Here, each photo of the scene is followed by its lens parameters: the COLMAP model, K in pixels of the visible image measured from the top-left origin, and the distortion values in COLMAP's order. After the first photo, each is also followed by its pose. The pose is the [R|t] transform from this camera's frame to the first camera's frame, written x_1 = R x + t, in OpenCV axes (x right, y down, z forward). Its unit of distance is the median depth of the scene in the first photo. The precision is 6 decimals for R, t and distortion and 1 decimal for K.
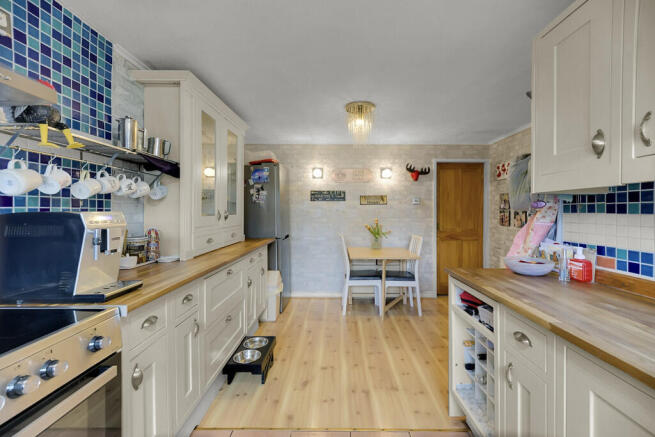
lens RADIAL K [[277.0, 0, 333.5], [0, 277.0, 212.2], [0, 0, 1]] dist [0.004677, -0.001092]
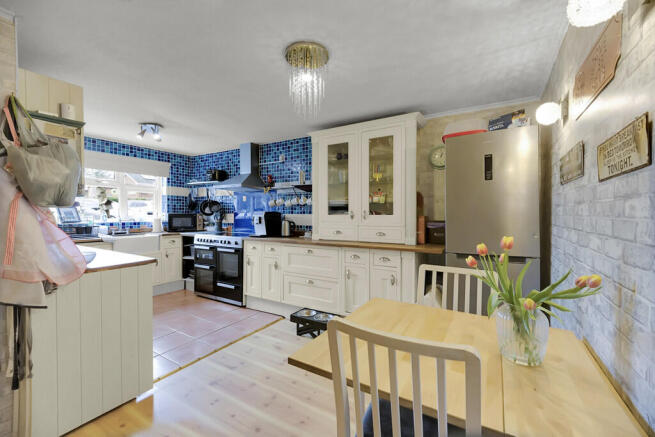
lens RADIAL K [[277.0, 0, 331.1], [0, 277.0, 216.7], [0, 0, 1]] dist [0.004677, -0.001092]
pose [[-0.503843, 0.010508, -0.863731, 0.897909], [-0.007200, 0.999840, 0.016364, 0.001004], [0.863765, 0.014464, -0.503687, 1.921167]]
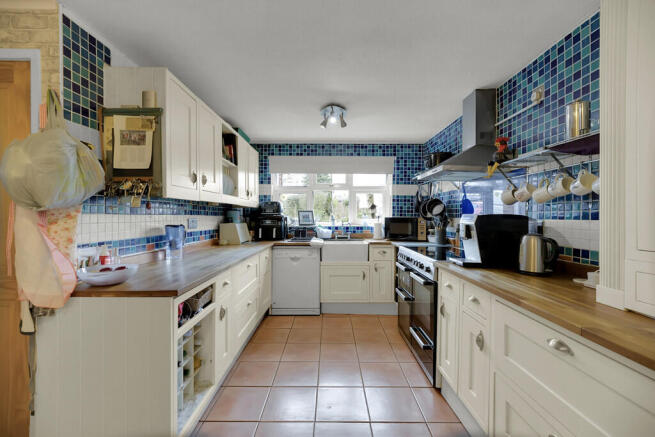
lens RADIAL K [[277.0, 0, 331.4], [0, 277.0, 216.8], [0, 0, 1]] dist [0.004677, -0.001092]
pose [[-0.999967, -0.001787, -0.007980, 0.007246], [-0.001867, 0.999949, 0.009974, 0.000609], [0.007962, 0.009989, -0.999918, 1.496466]]
